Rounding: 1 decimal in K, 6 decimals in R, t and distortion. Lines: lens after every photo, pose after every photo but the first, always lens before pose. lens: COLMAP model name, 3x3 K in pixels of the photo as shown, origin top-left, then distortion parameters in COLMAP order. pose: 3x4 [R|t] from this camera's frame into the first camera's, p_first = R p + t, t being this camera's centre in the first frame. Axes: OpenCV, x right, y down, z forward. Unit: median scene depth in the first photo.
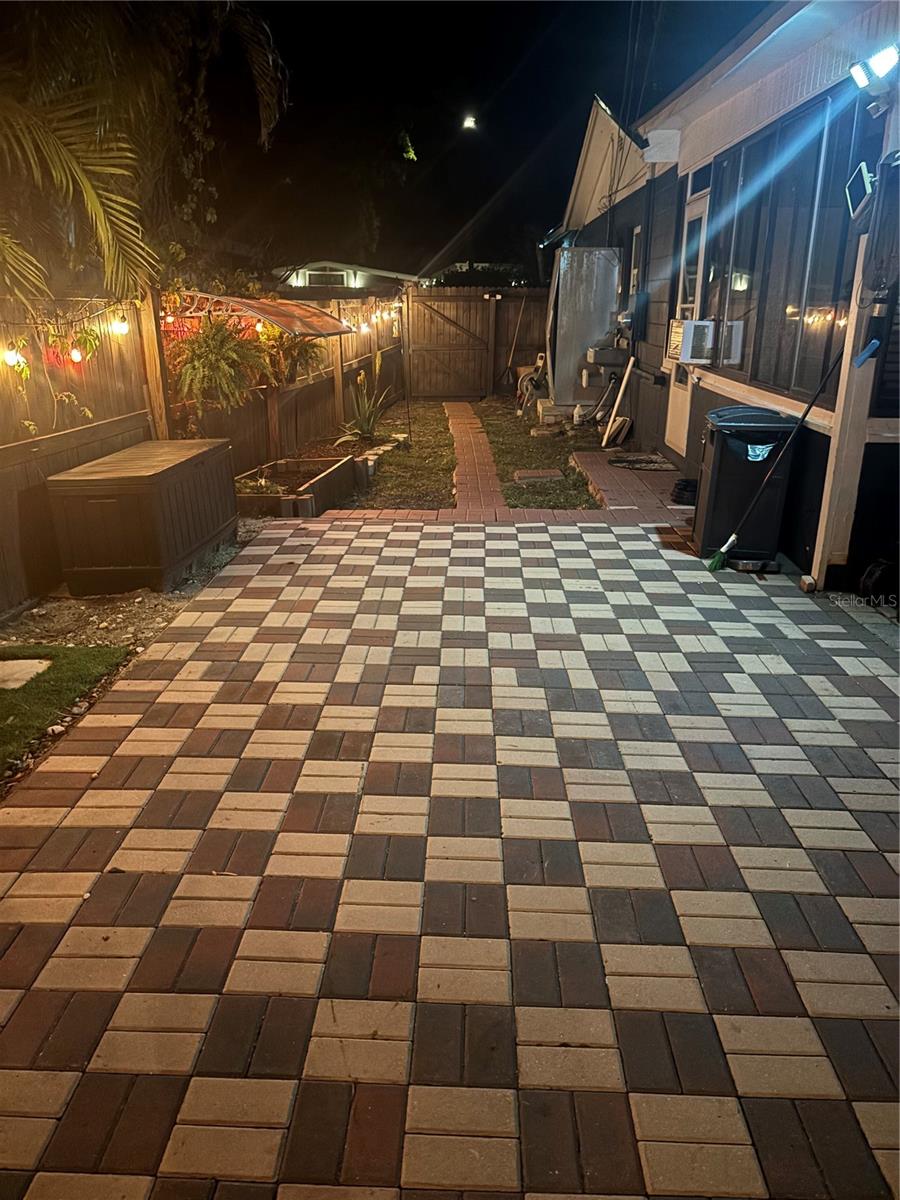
lens RADIAL K [[901.3, 0, 449.0], [0, 901.3, 597.4], [0, 0, 1]] dist [0.044917, -0.051467]
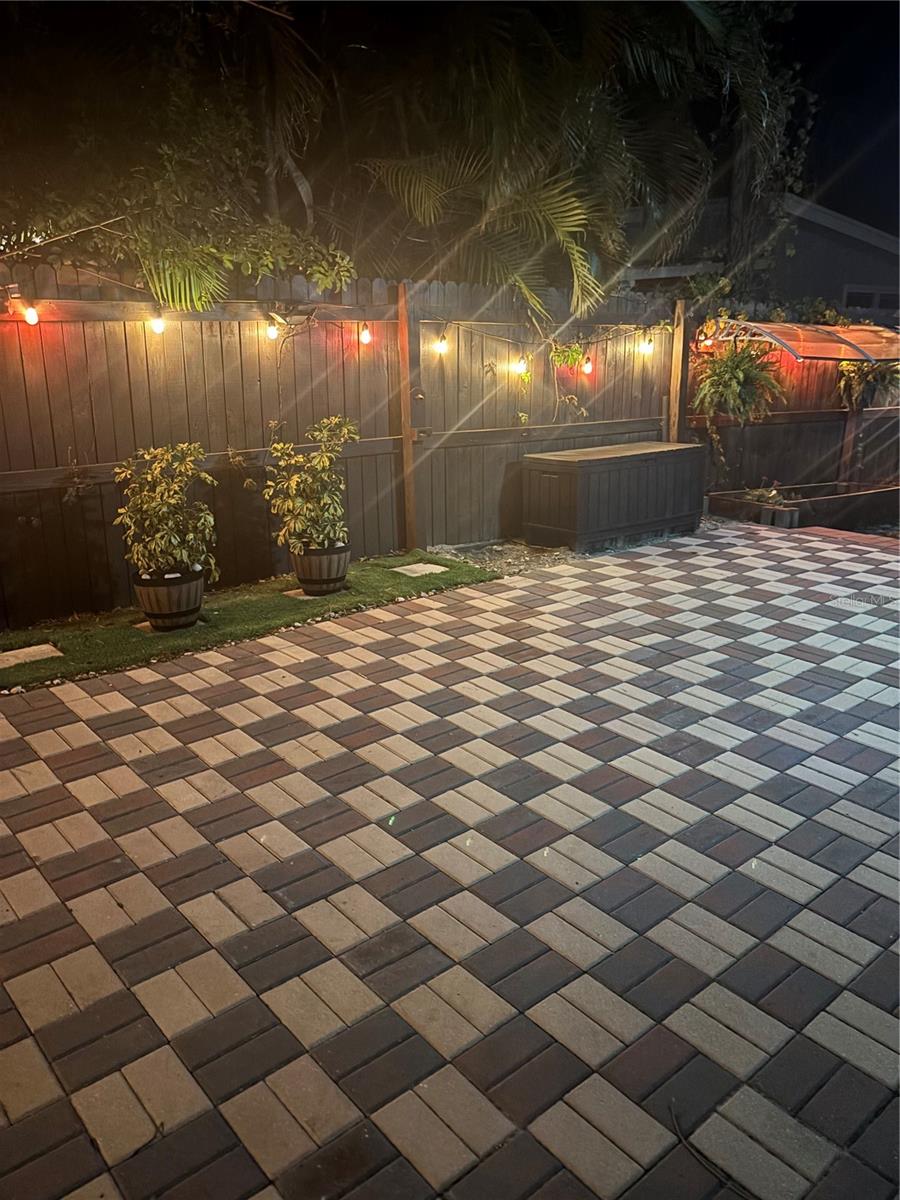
lens RADIAL K [[901.3, 0, 451.0], [0, 901.3, 602.6], [0, 0, 1]] dist [0.044917, -0.051467]
pose [[0.675979, 0.219388, -0.703506, 0.465773], [-0.235422, 0.968921, 0.075947, 0.008342], [0.698304, 0.114282, 0.706619, -0.021497]]
